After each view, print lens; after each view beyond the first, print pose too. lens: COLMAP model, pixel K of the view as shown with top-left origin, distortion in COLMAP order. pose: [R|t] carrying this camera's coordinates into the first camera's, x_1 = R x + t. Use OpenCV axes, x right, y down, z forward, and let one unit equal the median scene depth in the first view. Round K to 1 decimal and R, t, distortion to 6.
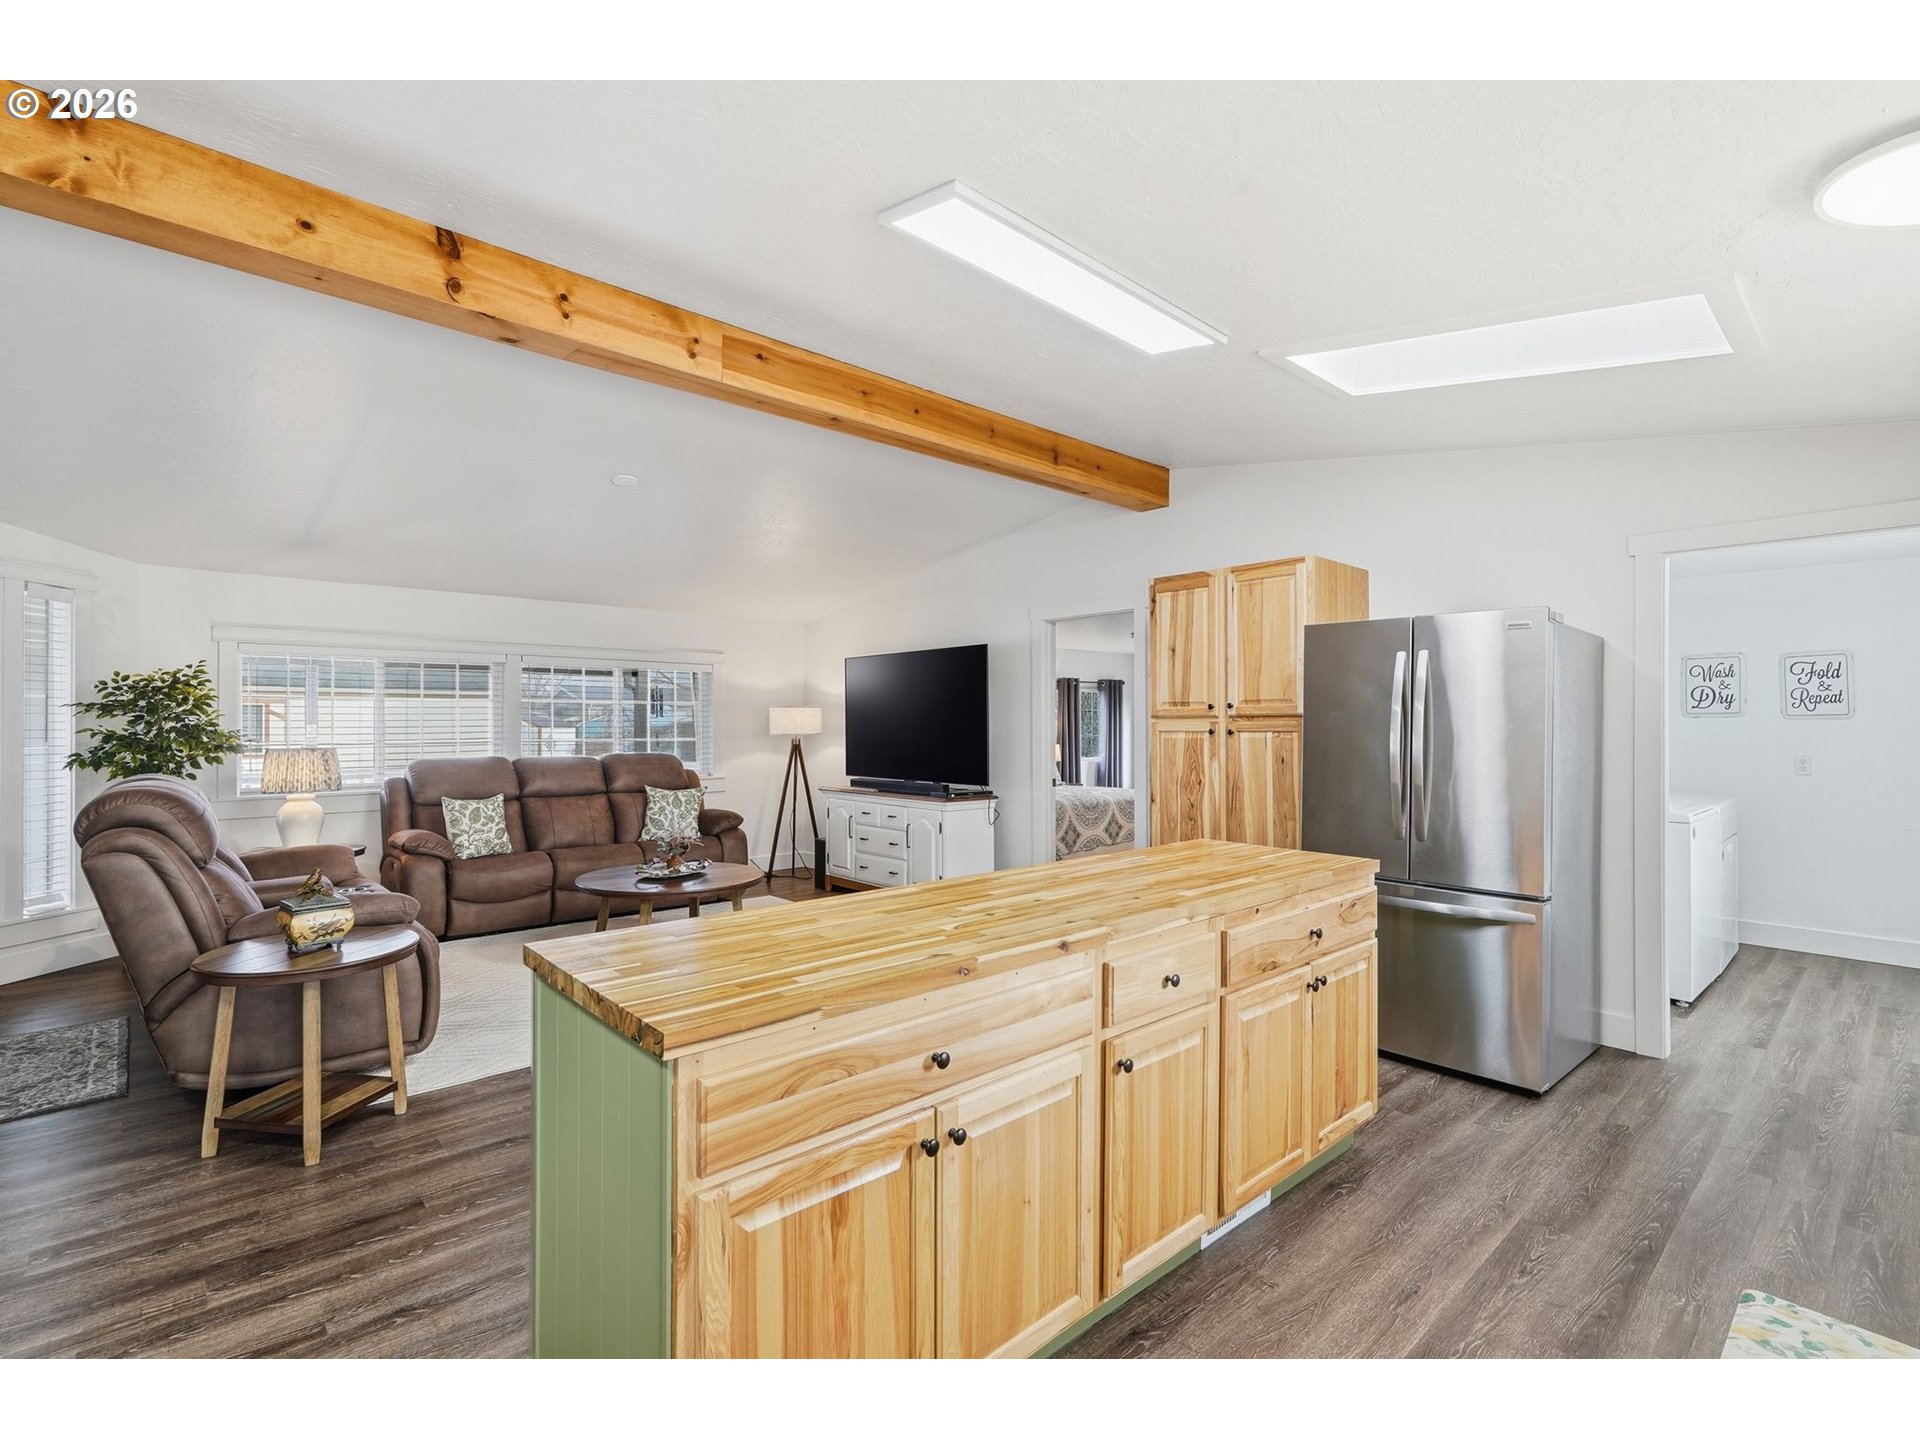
lens RADIAL K [[881.8, 0, 961.5], [0, 881.8, 710.4], [0, 0, 1]] dist [-0.002259, 0.002861]
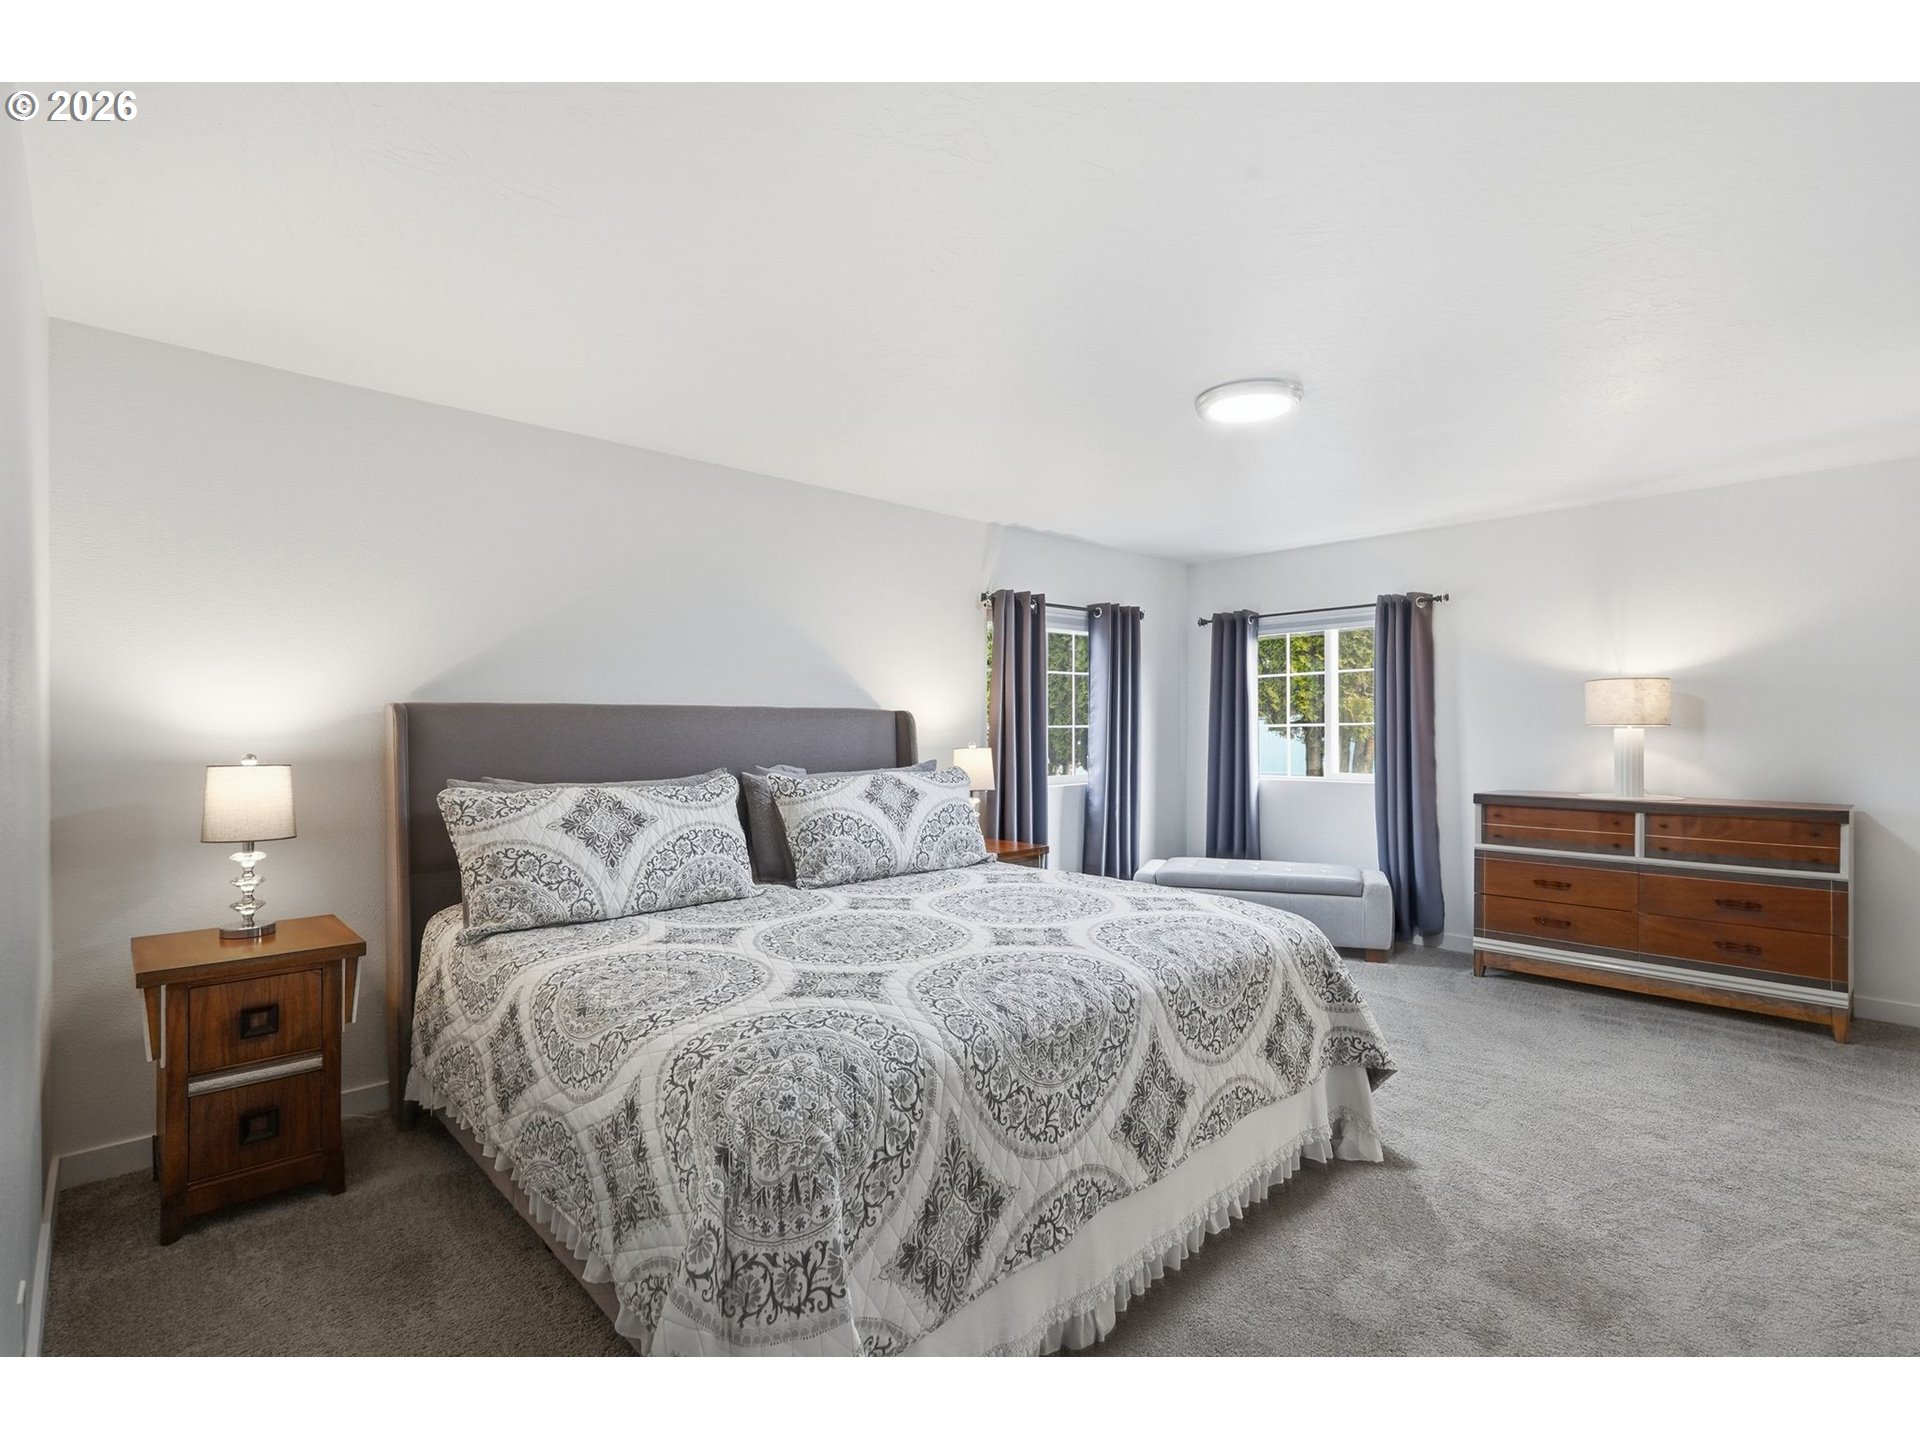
lens RADIAL K [[881.8, 0, 942.4], [0, 881.8, 726.5], [0, 0, 1]] dist [-0.002259, 0.002861]
pose [[0.999985, 0.001939, -0.005036, 0.192280], [-0.001829, 0.999766, 0.021576, 0.041829], [0.005077, -0.021567, 0.999755, 1.266301]]
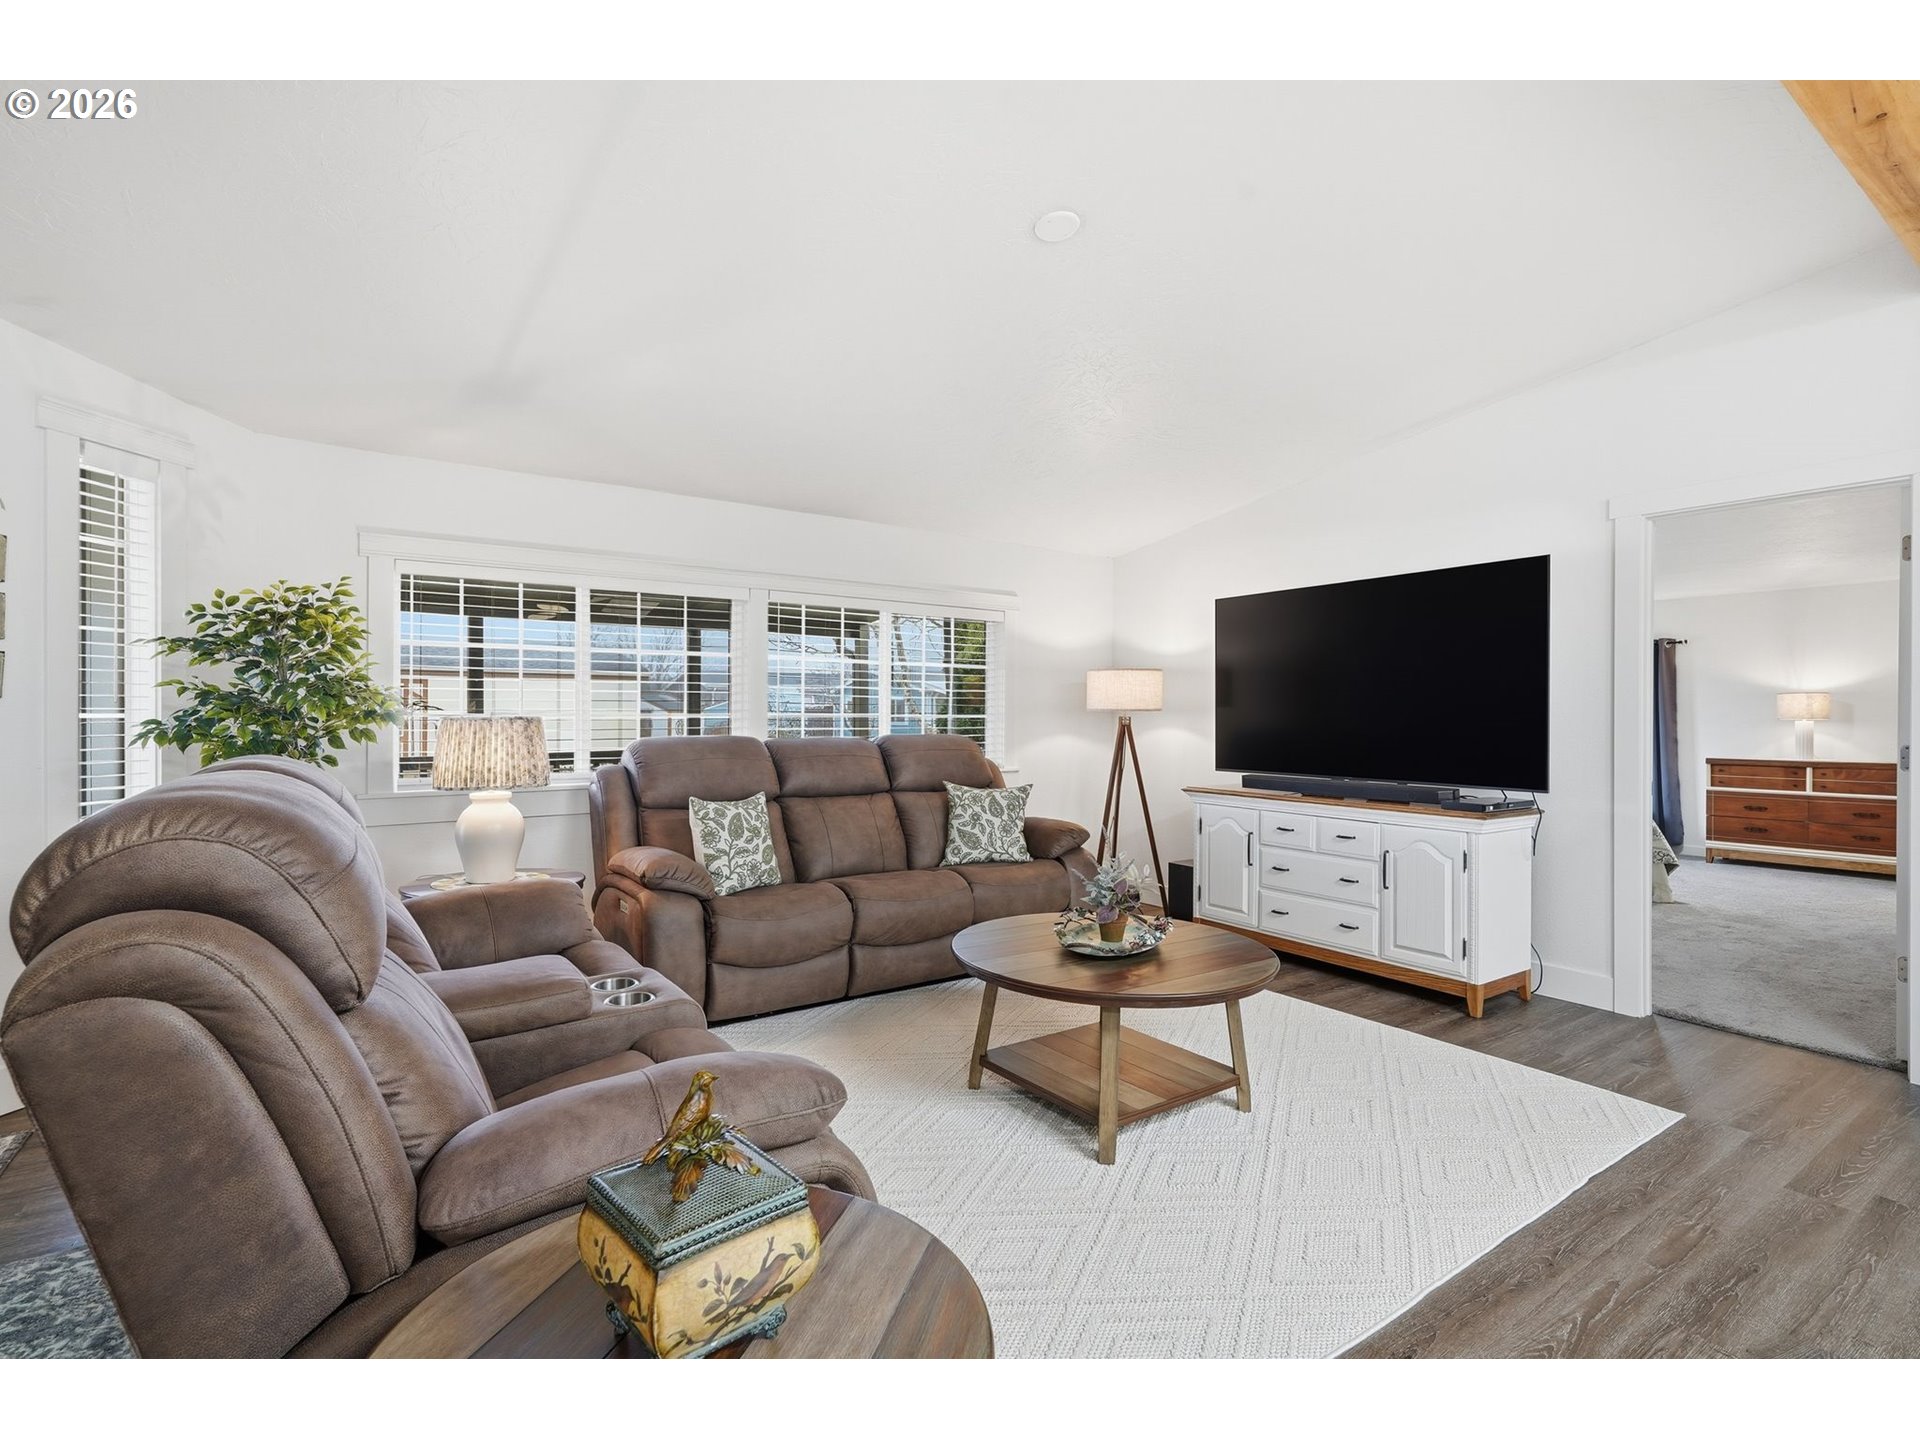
lens RADIAL K [[881.8, 0, 949.6], [0, 881.8, 721.9], [0, 0, 1]] dist [-0.002259, 0.002861]
pose [[0.990273, 0.006167, -0.138998, -0.364038], [-0.003060, 0.999741, 0.022555, 0.033064], [0.139101, -0.021911, 0.990036, 0.456752]]
